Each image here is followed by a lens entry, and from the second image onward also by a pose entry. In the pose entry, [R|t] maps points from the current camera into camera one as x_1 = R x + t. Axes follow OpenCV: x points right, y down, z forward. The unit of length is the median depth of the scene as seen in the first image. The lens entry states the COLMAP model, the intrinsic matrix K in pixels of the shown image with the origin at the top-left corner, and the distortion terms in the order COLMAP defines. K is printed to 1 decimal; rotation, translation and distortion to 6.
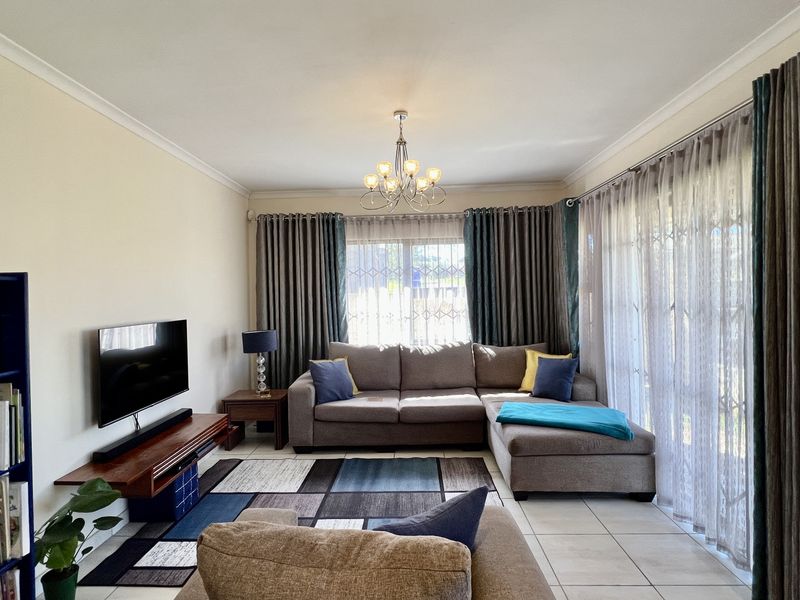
lens RADIAL K [[427.4, 0, 399.2], [0, 427.4, 299.2], [0, 0, 1]] dist [0.008058, -0.000402]
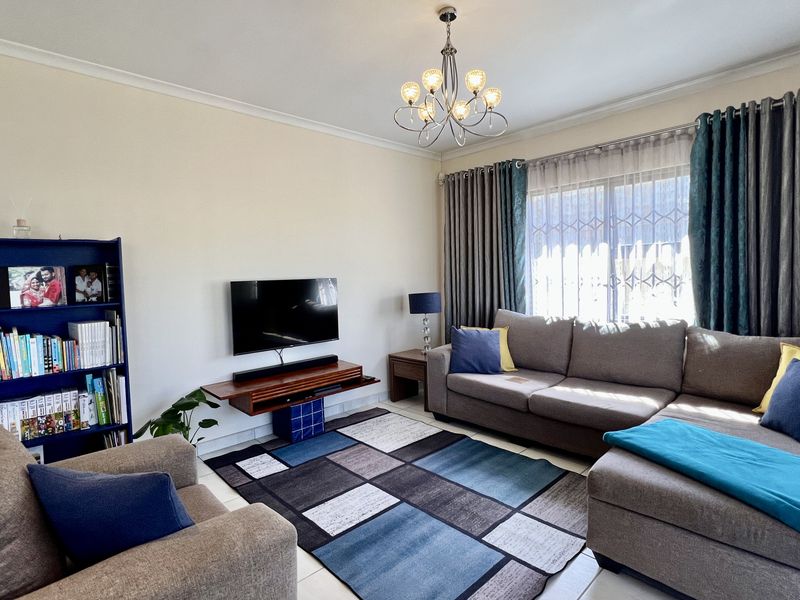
lens RADIAL K [[427.4, 0, 402.3], [0, 427.4, 298.0], [0, 0, 1]] dist [0.008058, -0.000402]
pose [[0.713700, 0.046677, -0.698895, 0.327170], [-0.000546, 0.997814, 0.066082, 0.019066], [0.700452, -0.046781, 0.712165, 0.237494]]
